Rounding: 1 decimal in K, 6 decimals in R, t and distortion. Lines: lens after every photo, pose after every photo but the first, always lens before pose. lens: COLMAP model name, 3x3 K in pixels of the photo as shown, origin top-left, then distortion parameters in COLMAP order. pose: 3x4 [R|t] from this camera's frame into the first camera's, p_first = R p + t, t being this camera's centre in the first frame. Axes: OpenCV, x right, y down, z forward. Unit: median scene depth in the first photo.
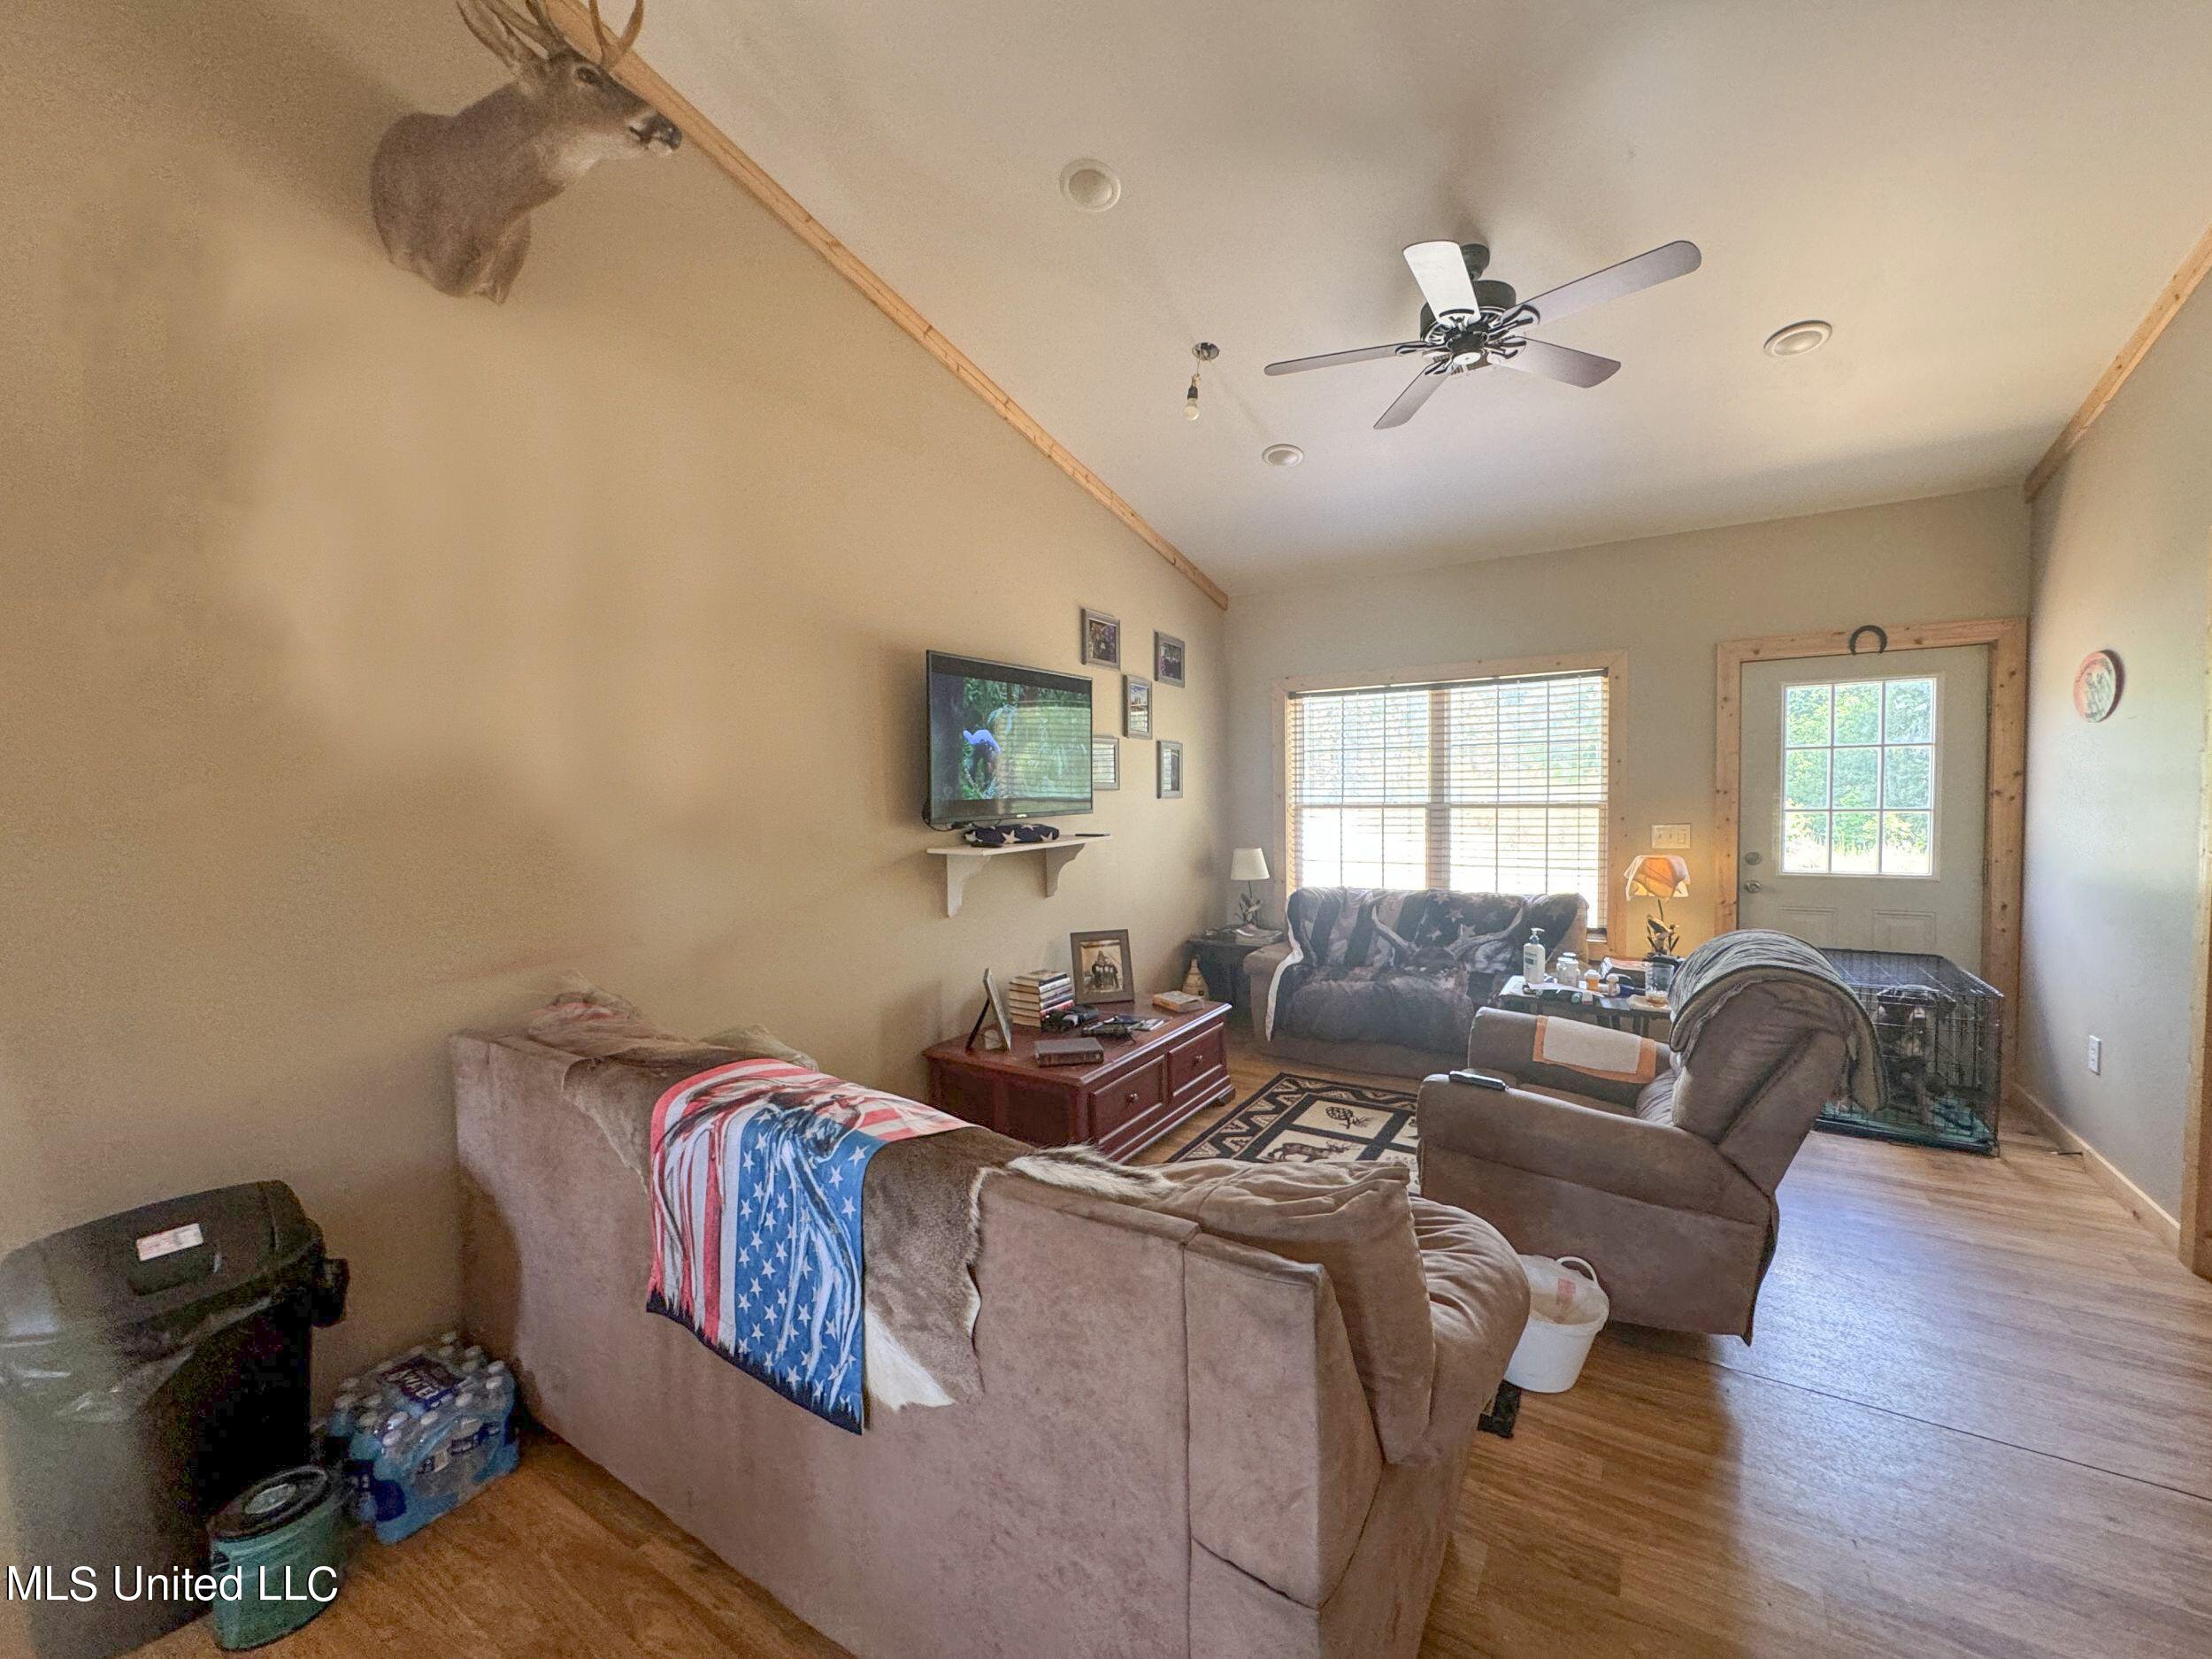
lens RADIAL K [[896.3, 0, 1102.8], [0, 896.3, 816.3], [0, 0, 1]] dist [-0.006176, 0.001086]
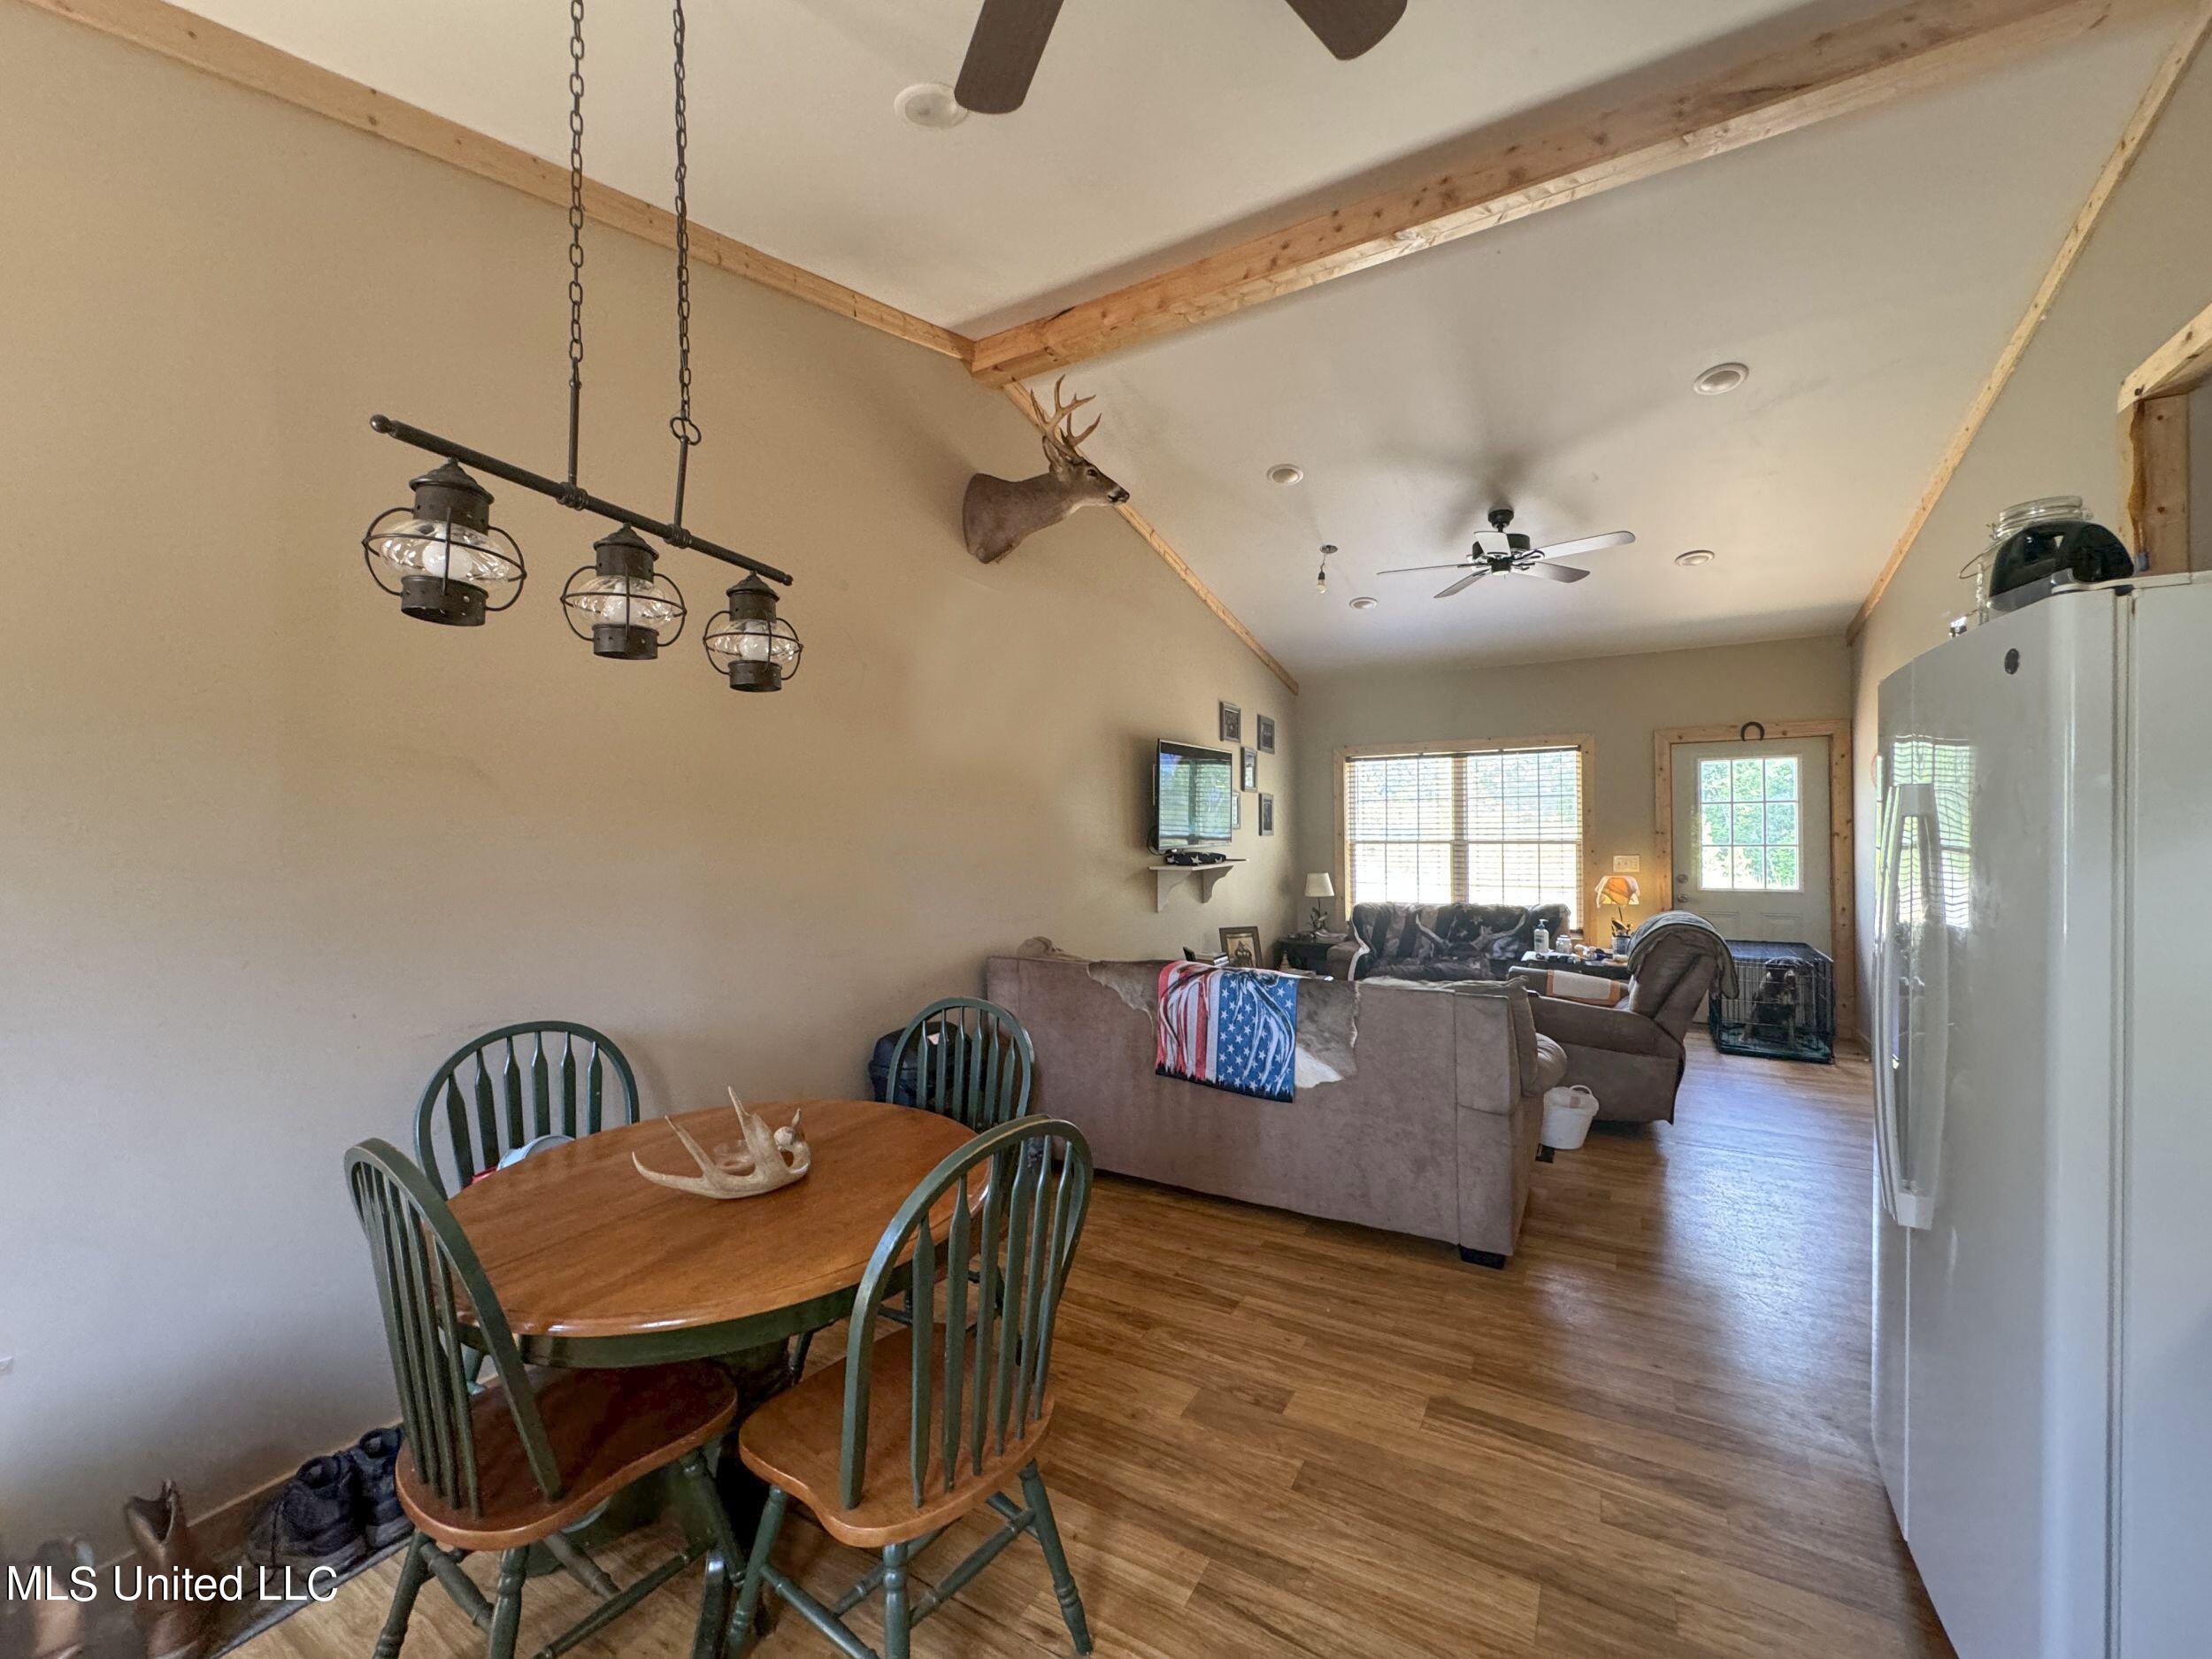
lens RADIAL K [[896.3, 0, 1100.5], [0, 896.3, 815.8], [0, 0, 1]] dist [-0.006176, 0.001086]
pose [[0.999428, 0.005762, 0.033317, -0.300209], [-0.004253, 0.998970, -0.045175, 0.016918], [-0.033543, 0.045007, 0.998423, -0.477346]]
